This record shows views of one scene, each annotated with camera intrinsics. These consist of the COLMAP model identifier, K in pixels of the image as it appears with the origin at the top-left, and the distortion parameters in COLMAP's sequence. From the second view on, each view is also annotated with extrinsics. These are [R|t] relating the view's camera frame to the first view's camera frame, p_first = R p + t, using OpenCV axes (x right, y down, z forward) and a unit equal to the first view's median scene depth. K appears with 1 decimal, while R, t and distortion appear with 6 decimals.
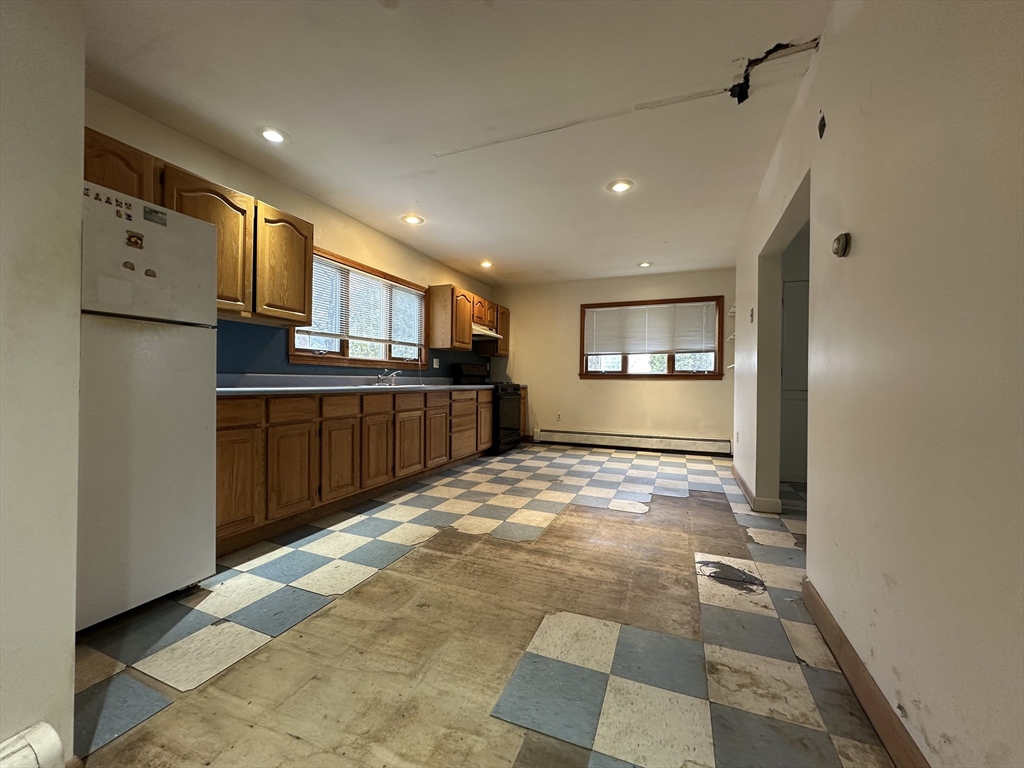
lens RADIAL K [[408.4, 0, 513.8], [0, 408.4, 383.0], [0, 0, 1]] dist [-0.004016, 0.000630]
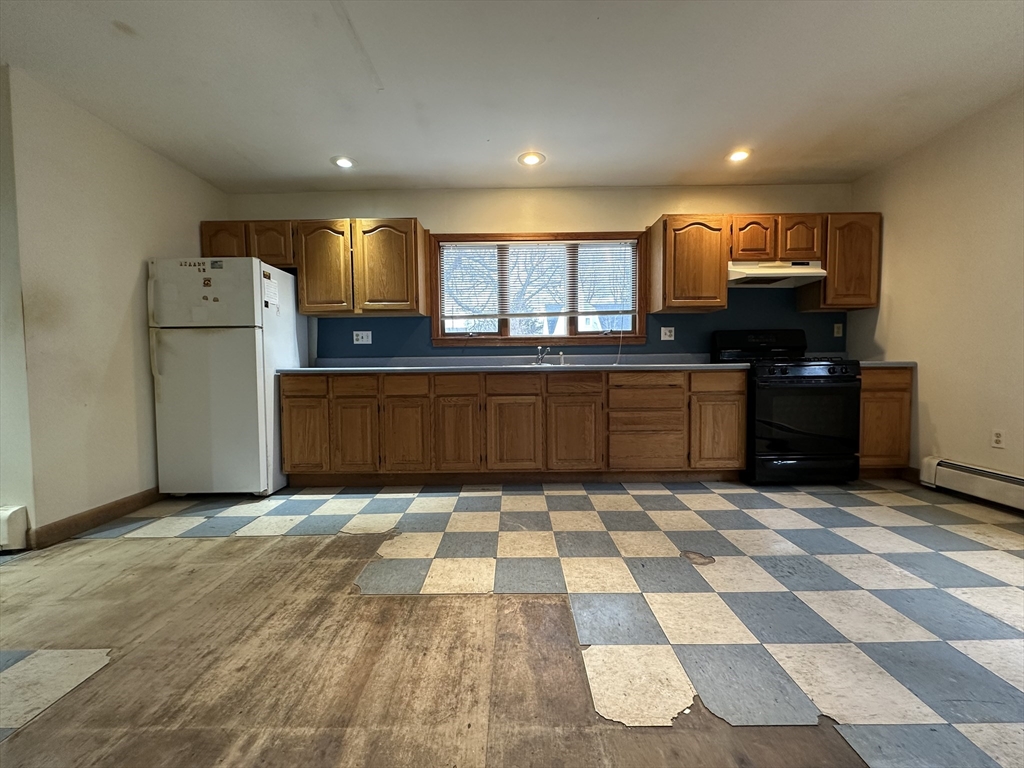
lens RADIAL K [[408.4, 0, 512.4], [0, 408.4, 383.6], [0, 0, 1]] dist [-0.004016, 0.000630]
pose [[0.370589, 0.026545, -0.928418, 0.555379], [0.011421, 0.999386, 0.033133, 0.017585], [0.928727, -0.022883, 0.370058, 0.735674]]
